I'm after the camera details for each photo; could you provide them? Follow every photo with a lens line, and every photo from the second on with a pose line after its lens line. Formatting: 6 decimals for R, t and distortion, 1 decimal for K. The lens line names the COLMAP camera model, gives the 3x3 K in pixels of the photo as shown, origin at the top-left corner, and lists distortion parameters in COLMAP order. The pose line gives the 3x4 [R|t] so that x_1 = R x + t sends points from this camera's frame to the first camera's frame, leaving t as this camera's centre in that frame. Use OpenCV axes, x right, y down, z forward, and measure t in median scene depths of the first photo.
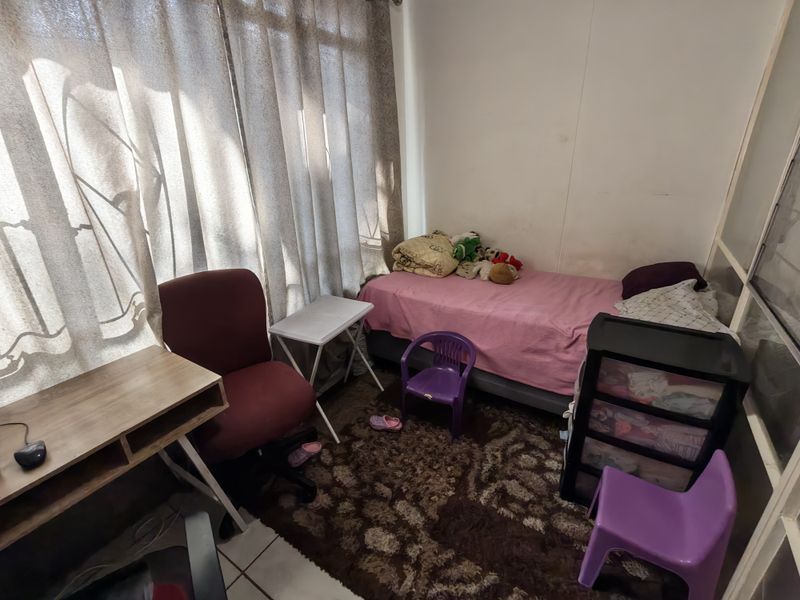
lens RADIAL K [[366.6, 0, 398.8], [0, 366.6, 298.9], [0, 0, 1]] dist [-0.002550, -0.000313]
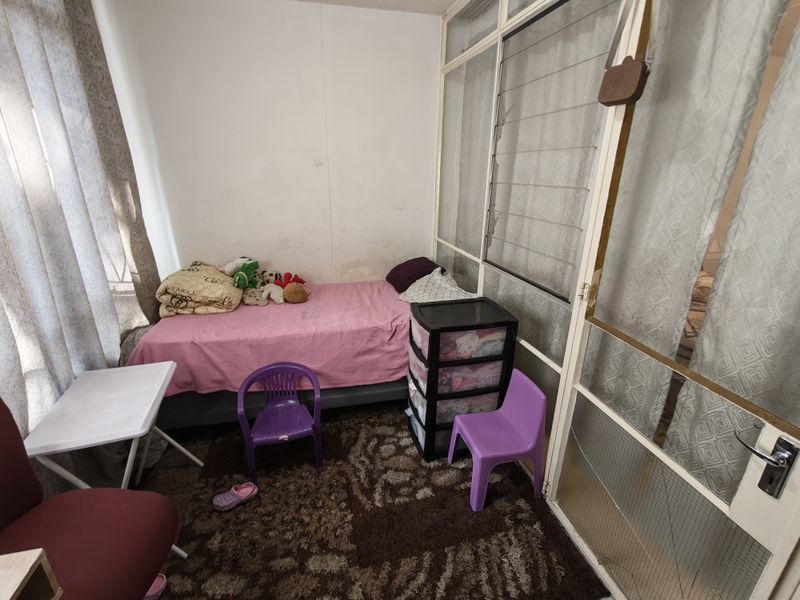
lens RADIAL K [[366.6, 0, 398.8], [0, 366.6, 298.9], [0, 0, 1]] dist [-0.002550, -0.000313]
pose [[0.691822, -0.205437, 0.692227, -0.272679], [0.246880, 0.968195, 0.040602, -0.030240], [-0.678552, 0.142807, 0.720537, 0.112371]]
